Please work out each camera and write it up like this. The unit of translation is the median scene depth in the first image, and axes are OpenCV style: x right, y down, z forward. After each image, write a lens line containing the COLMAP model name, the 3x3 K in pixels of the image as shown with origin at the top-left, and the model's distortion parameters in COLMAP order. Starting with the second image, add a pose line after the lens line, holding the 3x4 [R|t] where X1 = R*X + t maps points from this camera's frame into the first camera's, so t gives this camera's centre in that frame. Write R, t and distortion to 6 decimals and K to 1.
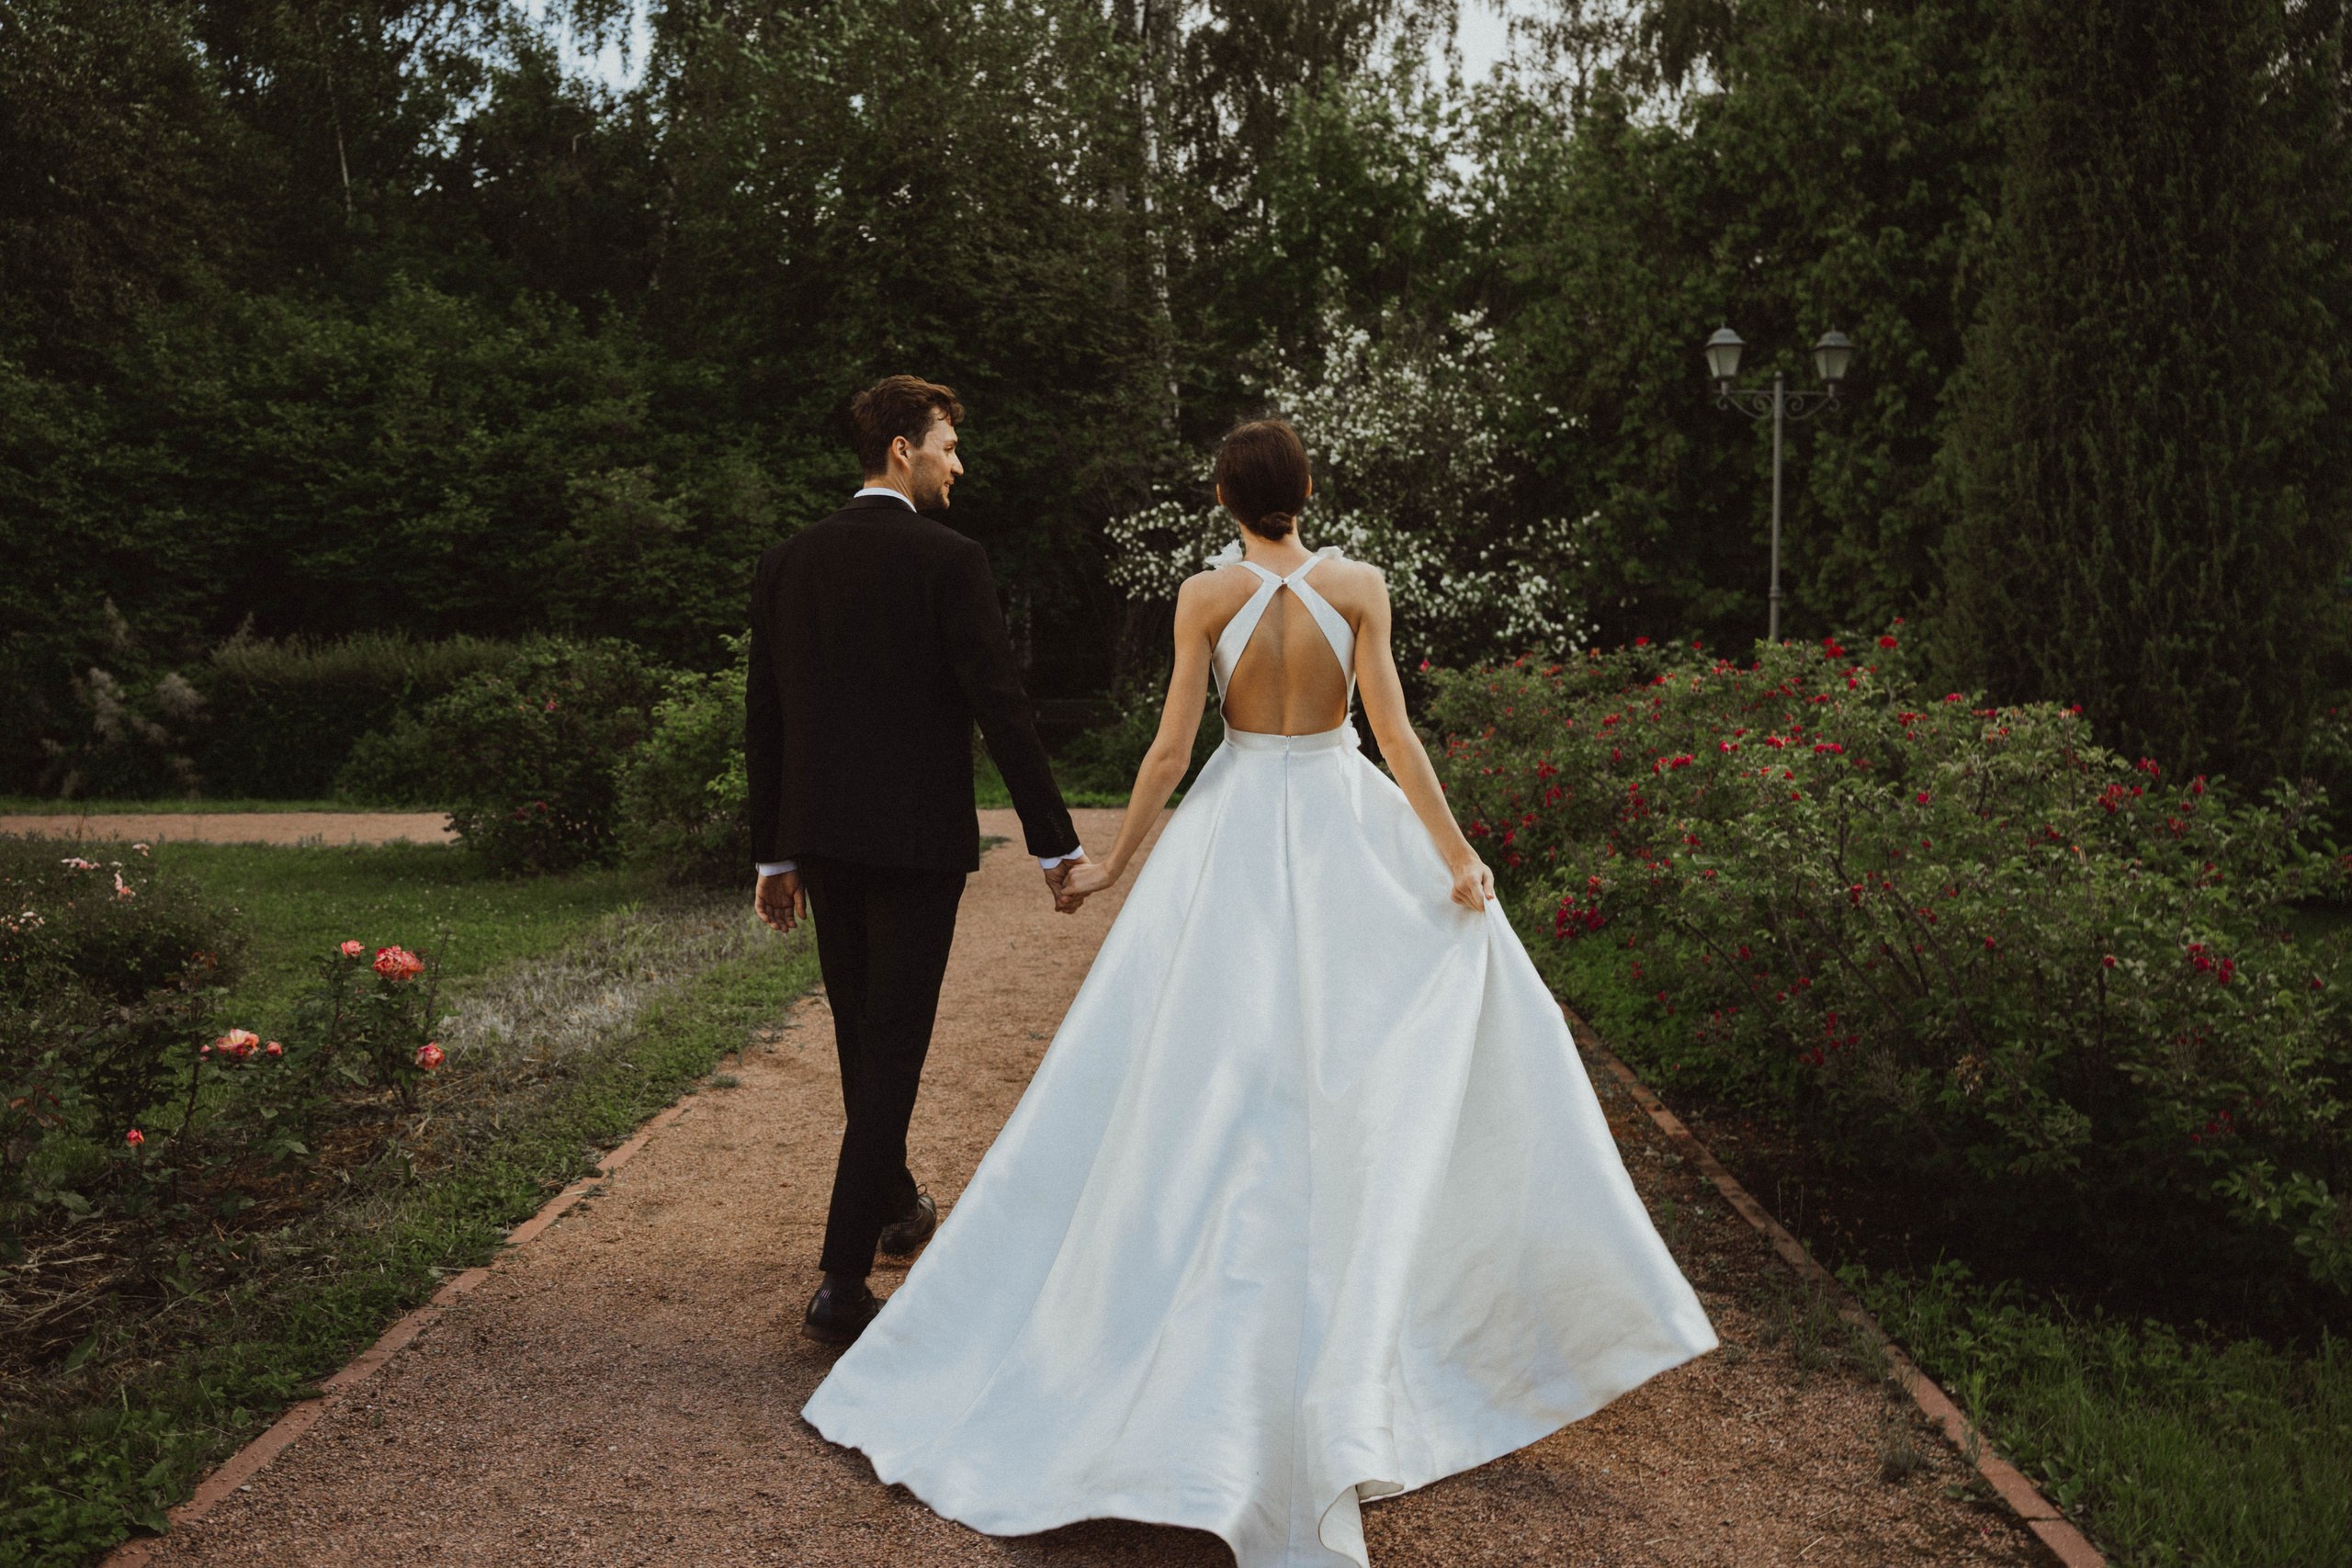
lens RADIAL K [[2054.3, 0, 1168.7], [0, 2054.3, 770.6], [0, 0, 1]] dist [-0.112911, 0.085033]
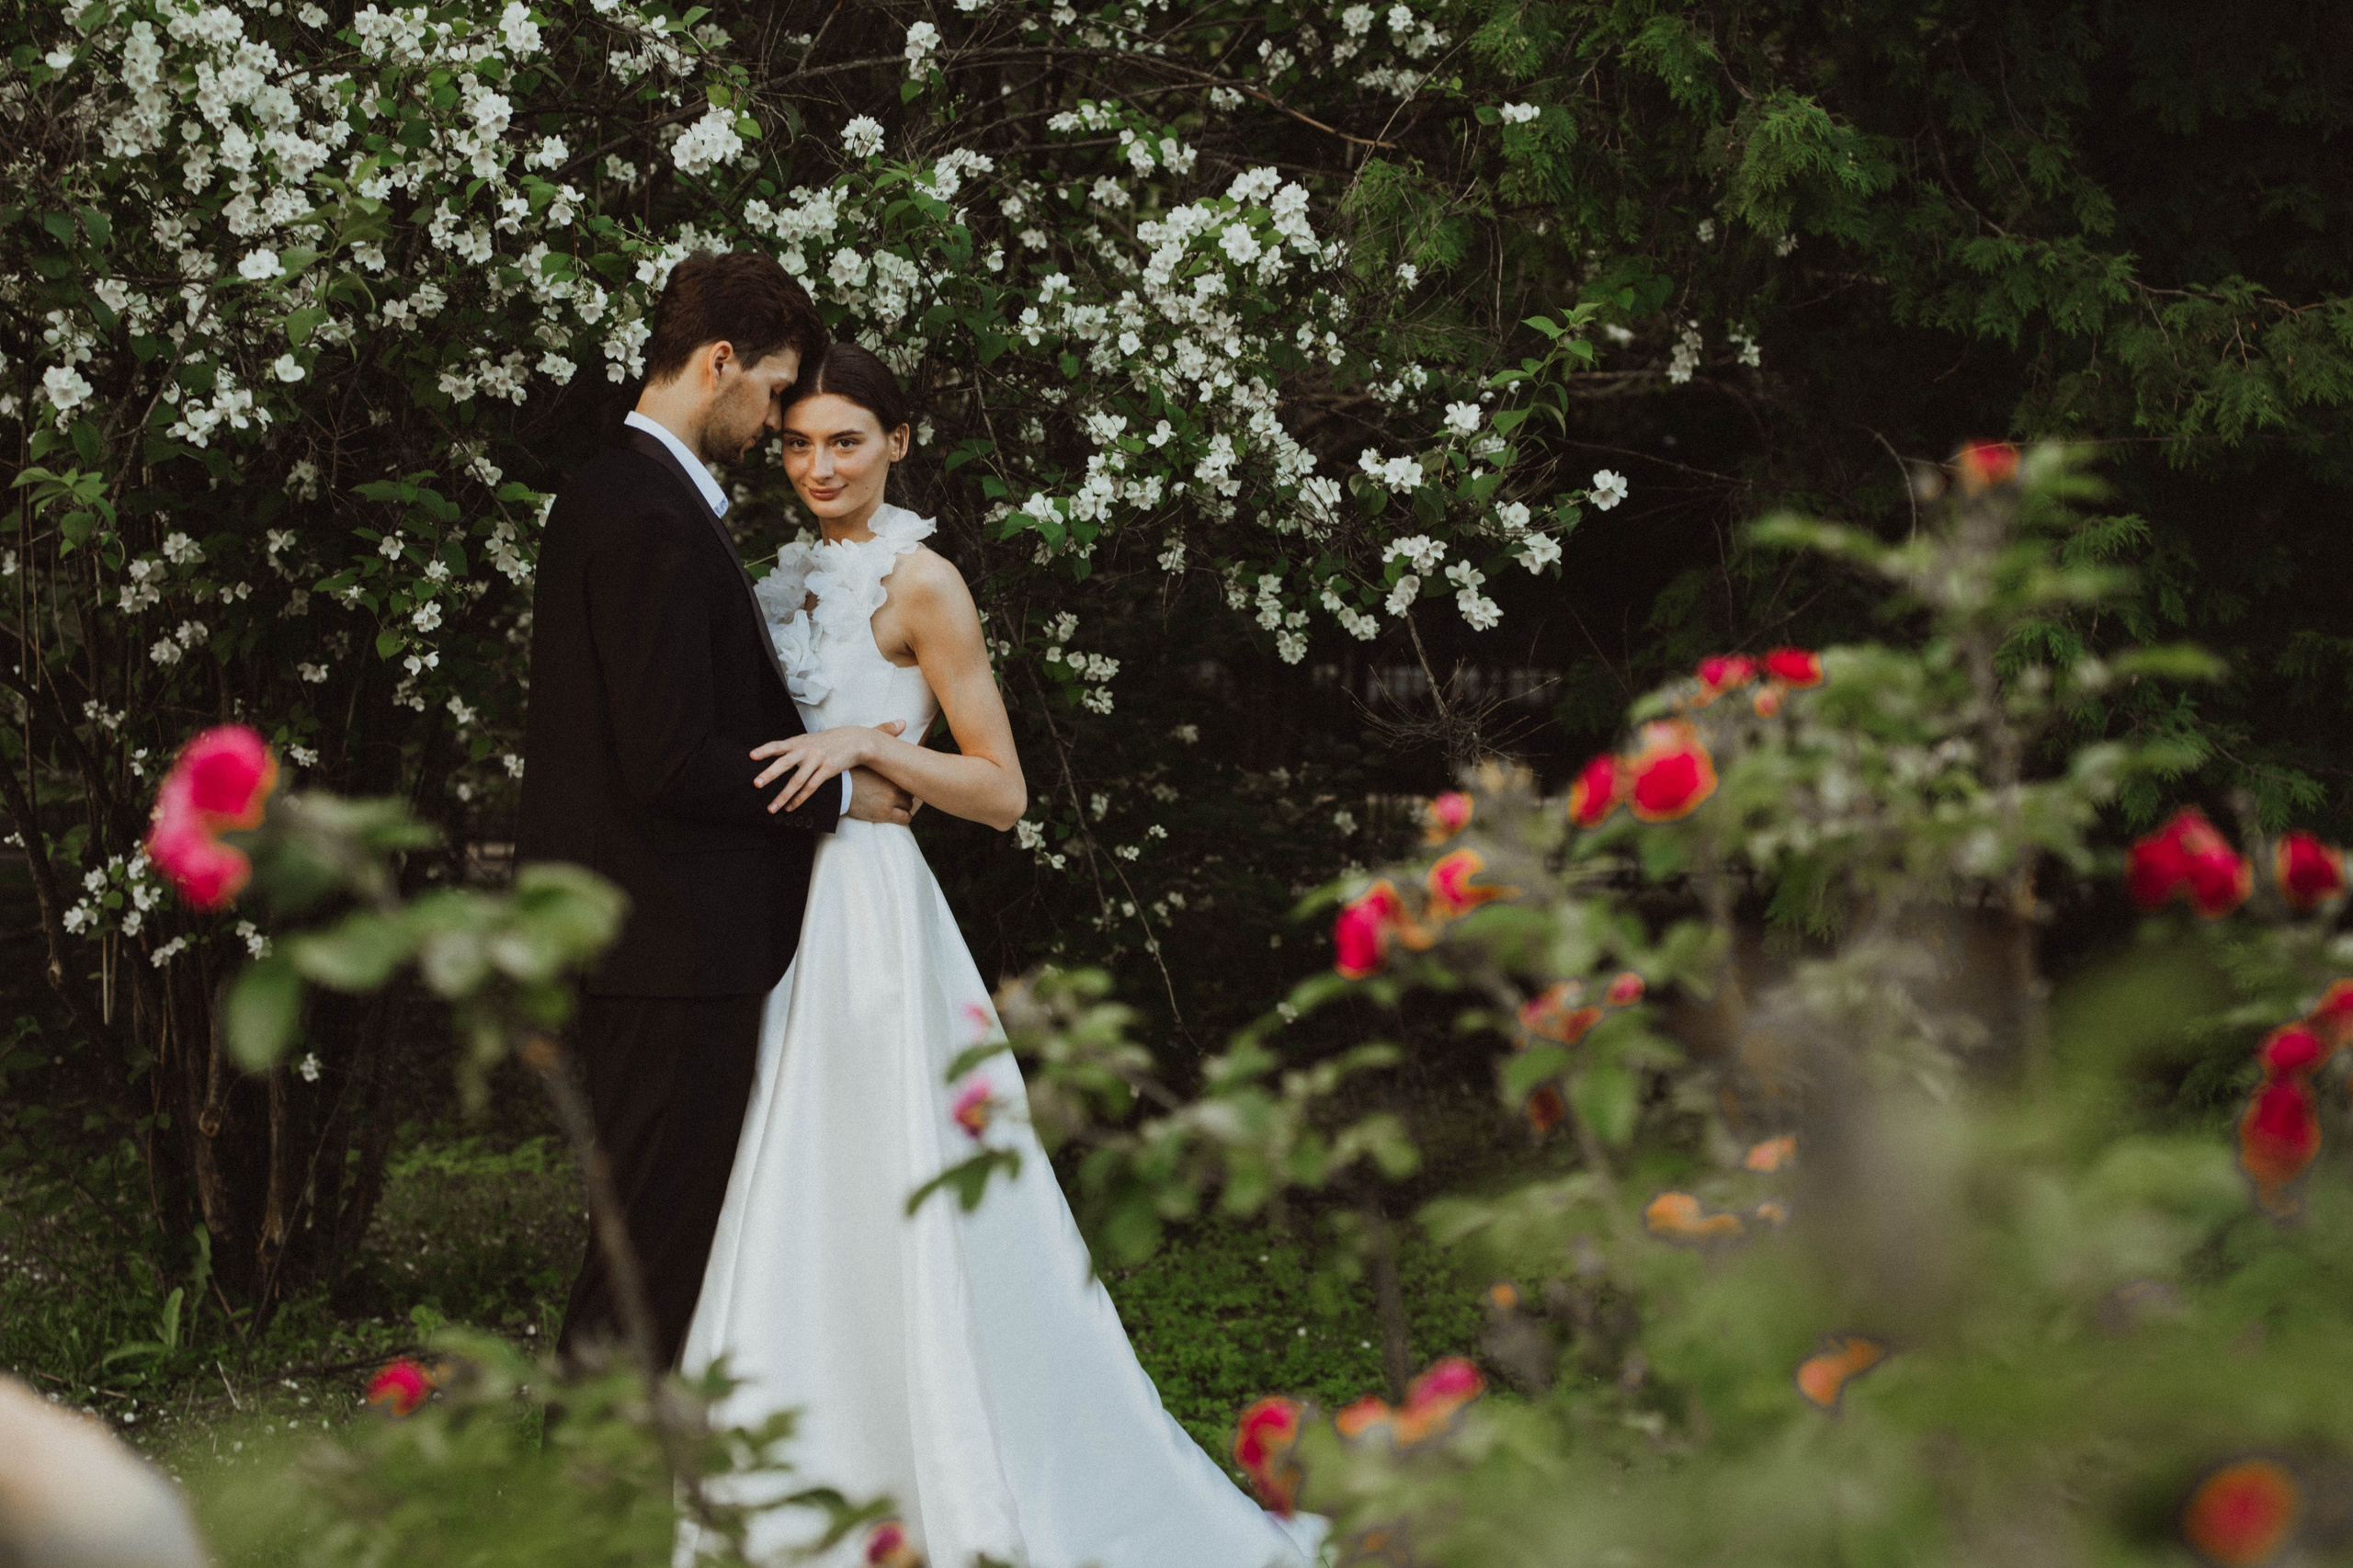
lens RADIAL K [[4900.6, 0, 1141.0], [0, 4900.6, 817.2], [0, 0, 1]] dist [0.563628, 0.000000]
pose [[0.975617, 0.014255, 0.219018, 0.085050], [-0.010000, 0.999739, -0.020525, -0.034590], [-0.219253, 0.017834, 0.975505, 0.615132]]
